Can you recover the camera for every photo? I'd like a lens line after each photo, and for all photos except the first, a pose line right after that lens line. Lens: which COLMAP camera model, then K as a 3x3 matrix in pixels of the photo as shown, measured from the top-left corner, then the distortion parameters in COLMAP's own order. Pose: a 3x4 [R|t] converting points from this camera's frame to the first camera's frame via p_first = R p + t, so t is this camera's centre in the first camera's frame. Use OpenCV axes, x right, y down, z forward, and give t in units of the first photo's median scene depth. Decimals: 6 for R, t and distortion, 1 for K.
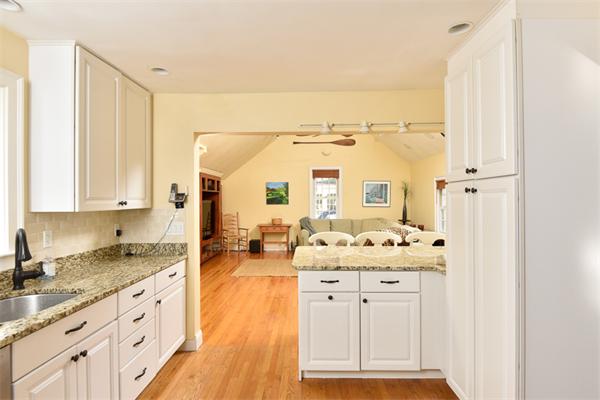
lens RADIAL K [[333.2, 0, 300.0], [0, 333.2, 200.0], [0, 0, 1]] dist [0.002131, -0.032762]
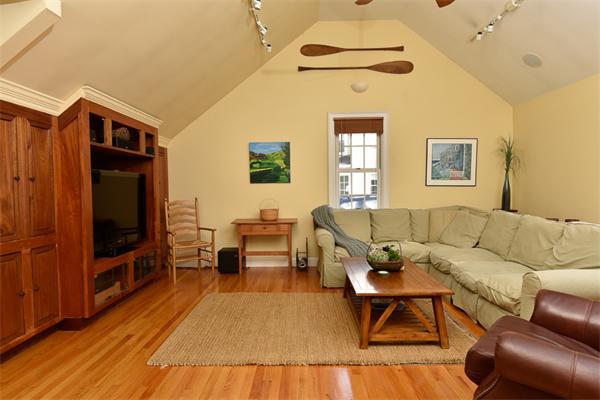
lens RADIAL K [[333.2, 0, 300.0], [0, 333.2, 200.0], [0, 0, 1]] dist [0.002131, -0.032762]
pose [[0.999749, -0.007847, 0.020966, -0.030832], [0.007218, 0.999526, 0.029932, 0.025471], [-0.021191, -0.029773, 0.999332, 0.459542]]
